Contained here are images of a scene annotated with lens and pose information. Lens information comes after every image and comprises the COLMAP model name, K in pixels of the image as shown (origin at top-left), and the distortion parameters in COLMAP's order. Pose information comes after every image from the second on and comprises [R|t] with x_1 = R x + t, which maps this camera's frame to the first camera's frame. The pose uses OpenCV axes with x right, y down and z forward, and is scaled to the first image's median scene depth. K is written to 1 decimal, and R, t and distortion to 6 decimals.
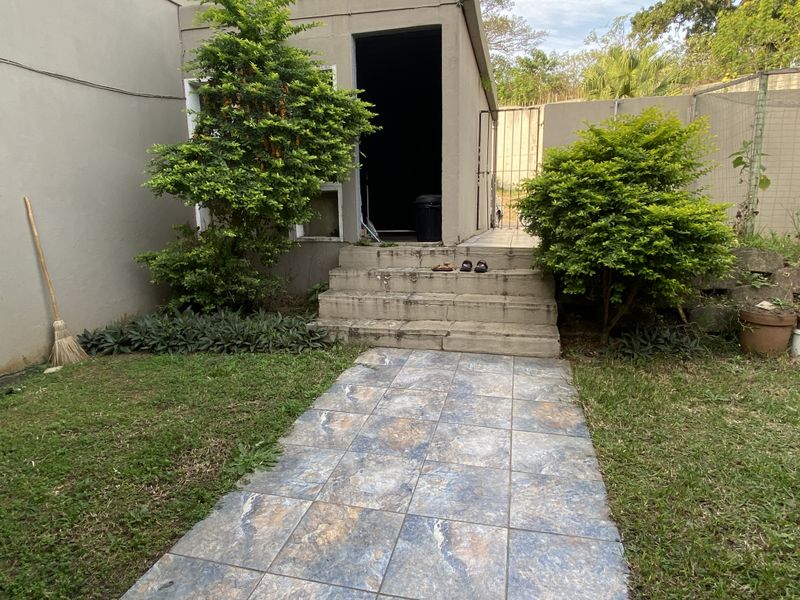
lens RADIAL K [[482.2, 0, 398.9], [0, 482.2, 301.2], [0, 0, 1]] dist [0.004350, -0.009547]
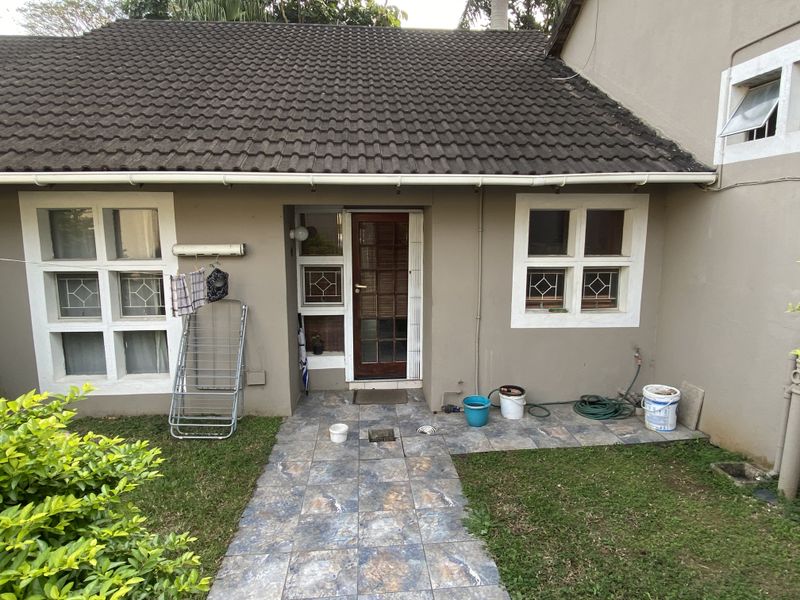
lens RADIAL K [[482.2, 0, 398.7], [0, 482.2, 300.8], [0, 0, 1]] dist [0.004350, -0.009547]
pose [[-0.949438, 0.070735, -0.305883, 0.317194], [-0.034562, 0.944819, 0.325766, -0.759341], [0.312047, 0.319866, -0.894602, 2.106280]]
